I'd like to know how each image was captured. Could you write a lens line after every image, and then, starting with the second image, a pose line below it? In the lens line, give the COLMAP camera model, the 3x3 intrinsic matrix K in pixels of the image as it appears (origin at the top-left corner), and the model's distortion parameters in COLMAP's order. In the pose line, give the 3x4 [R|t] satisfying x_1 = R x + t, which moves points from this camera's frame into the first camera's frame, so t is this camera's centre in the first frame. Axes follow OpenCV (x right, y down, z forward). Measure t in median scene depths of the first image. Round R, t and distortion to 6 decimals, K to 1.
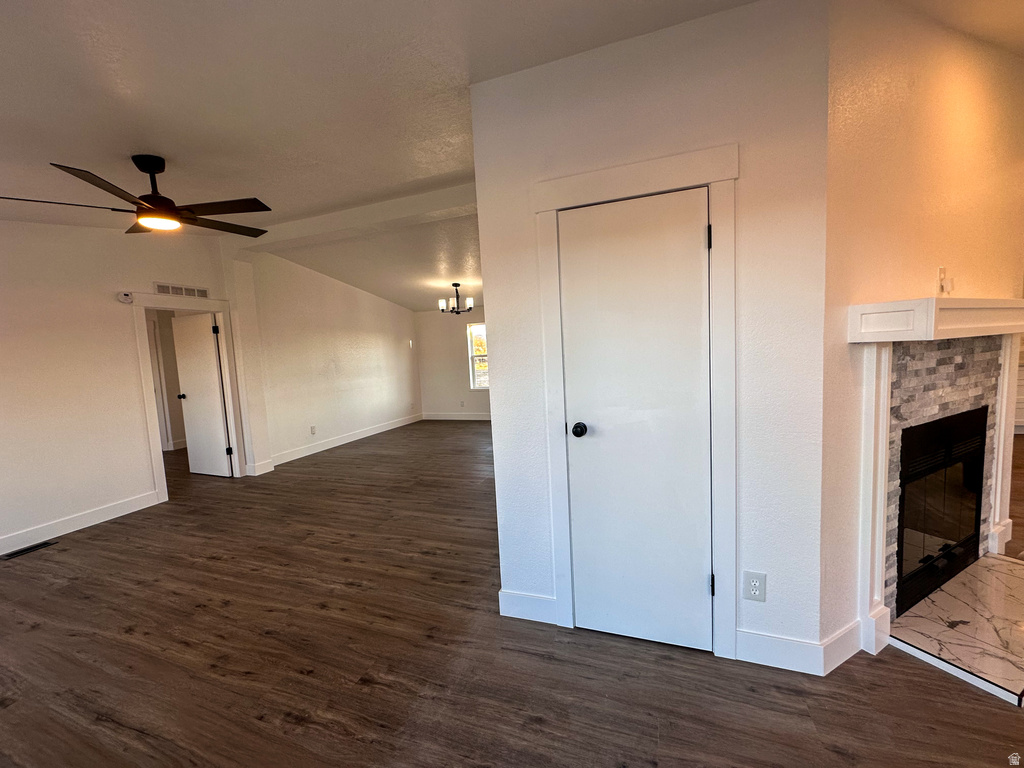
lens RADIAL K [[408.3, 0, 509.1], [0, 408.3, 383.6], [0, 0, 1]] dist [-0.000950, 0.000016]
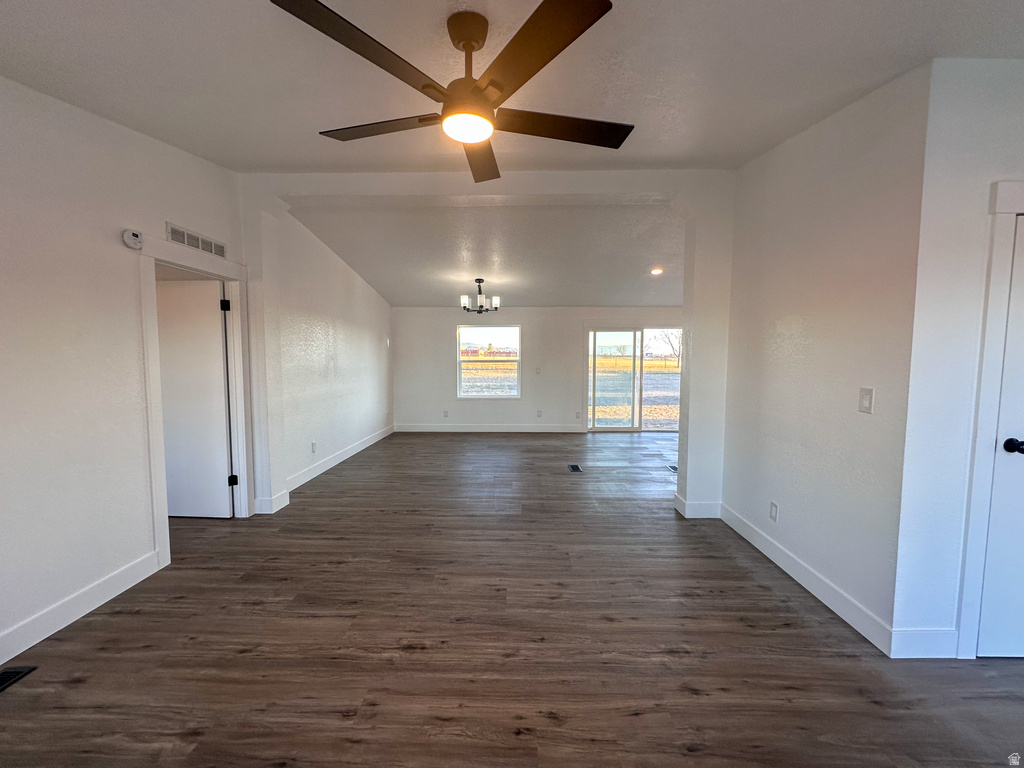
lens RADIAL K [[408.3, 0, 509.1], [0, 408.3, 383.6], [0, 0, 1]] dist [-0.000950, 0.000016]
pose [[0.943444, 0.031536, 0.330028, -0.610621], [-0.024036, 0.999352, -0.026784, 0.009760], [-0.330659, 0.017337, 0.943591, 0.238005]]
